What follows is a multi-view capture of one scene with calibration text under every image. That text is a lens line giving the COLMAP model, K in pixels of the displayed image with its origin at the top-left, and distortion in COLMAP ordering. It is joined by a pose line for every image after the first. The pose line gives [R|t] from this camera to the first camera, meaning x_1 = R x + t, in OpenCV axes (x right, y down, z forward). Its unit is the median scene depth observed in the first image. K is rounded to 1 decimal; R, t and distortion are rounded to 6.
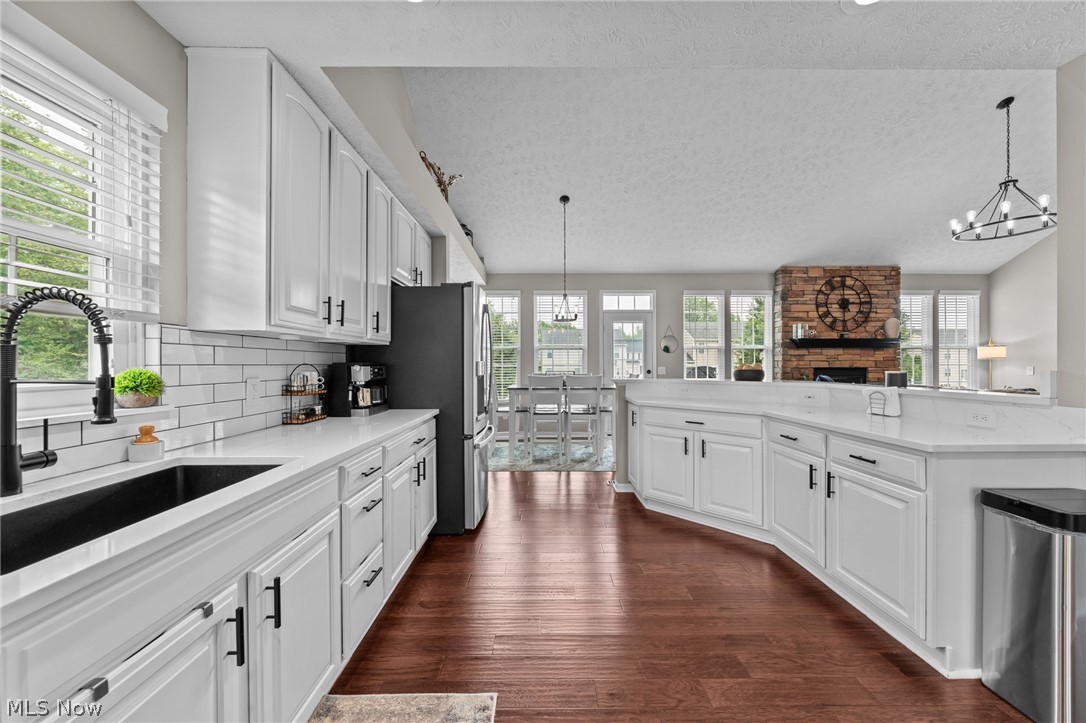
lens RADIAL K [[391.0, 0, 545.5], [0, 391.0, 364.2], [0, 0, 1]] dist [-0.002738, 0.000363]
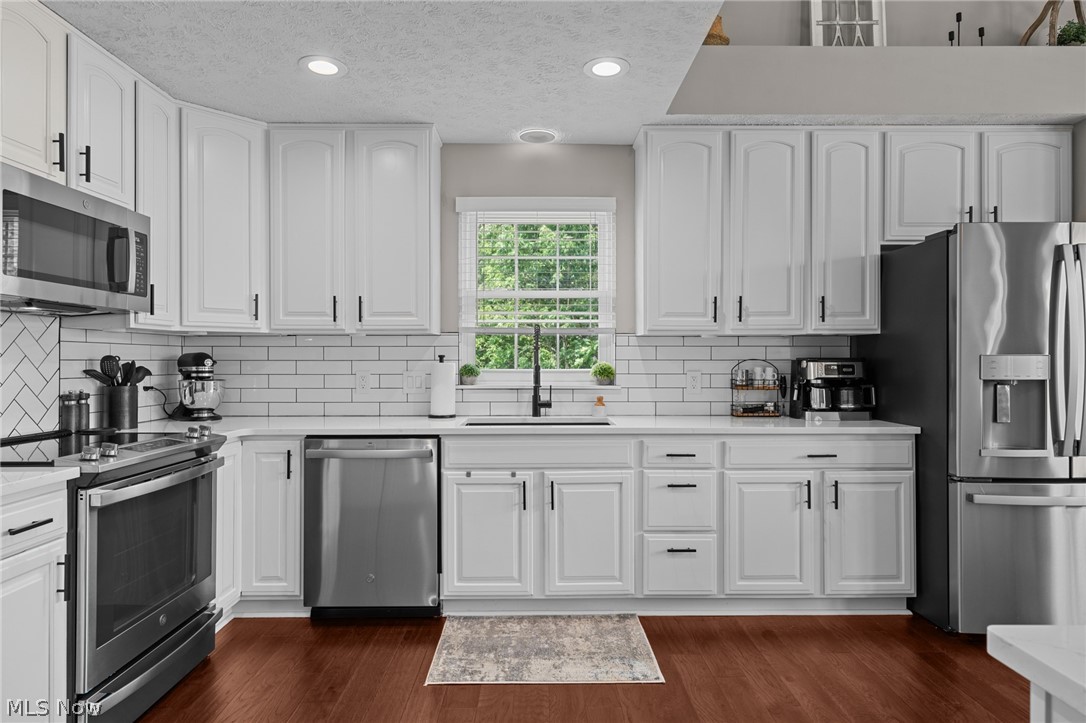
lens RADIAL K [[636.7, 0, 539.5], [0, 636.7, 359.8], [0, 0, 1]] dist [0.004045, -0.002635]
pose [[-0.002820, 0.002718, -0.999992, 0.371103], [0.000244, 0.999996, 0.002717, -0.001536], [0.999996, -0.000236, -0.002820, 0.161833]]
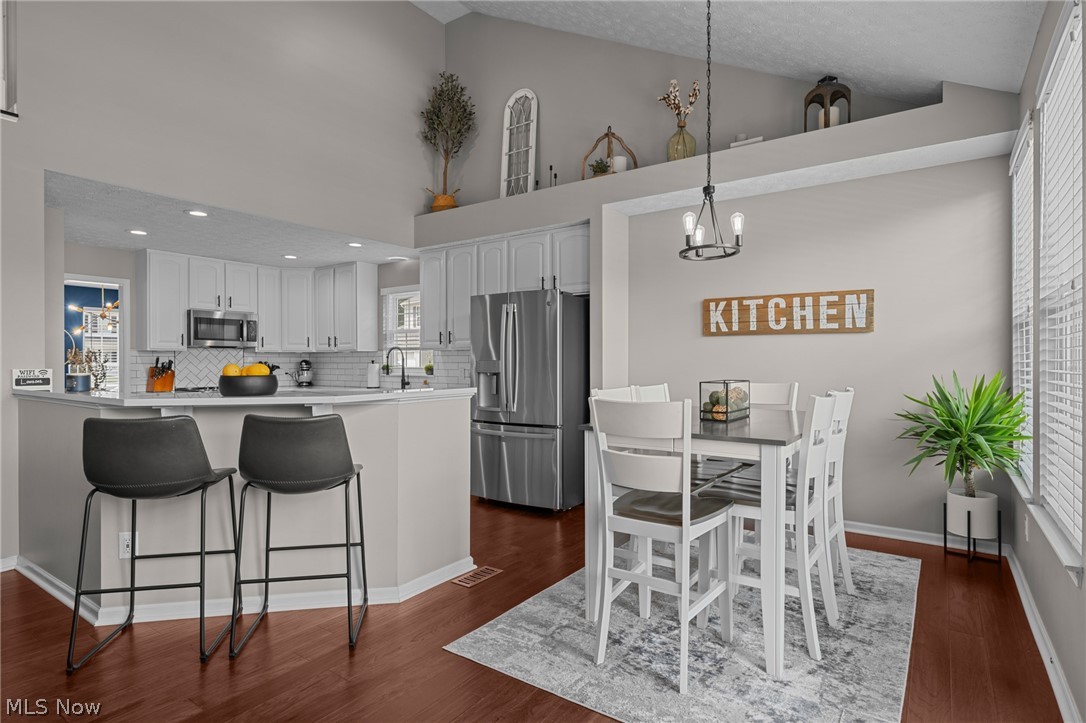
lens RADIAL K [[583.4, 0, 545.1], [0, 583.4, 361.1], [0, 0, 1]] dist [0.006246, -0.001708]
pose [[-0.589456, 0.003861, -0.807791, 0.546020], [0.004326, 0.999989, 0.001623, -0.003285], [0.807789, -0.002538, -0.589466, 1.060258]]
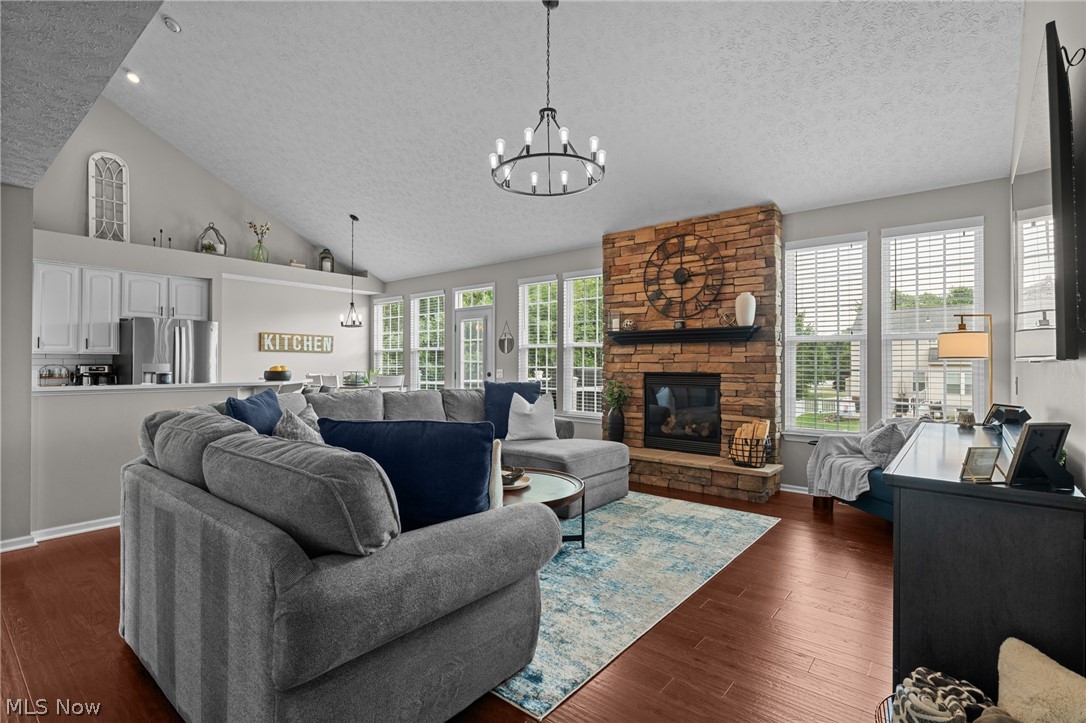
lens RADIAL K [[542.8, 0, 530.6], [0, 542.8, 357.3], [0, 0, 1]] dist [0.051960, -0.001372]
pose [[0.748251, -0.004076, -0.663403, 1.268587], [-0.004340, 0.999930, -0.011039, -0.006781], [0.663401, 0.011139, 0.748181, 0.145890]]
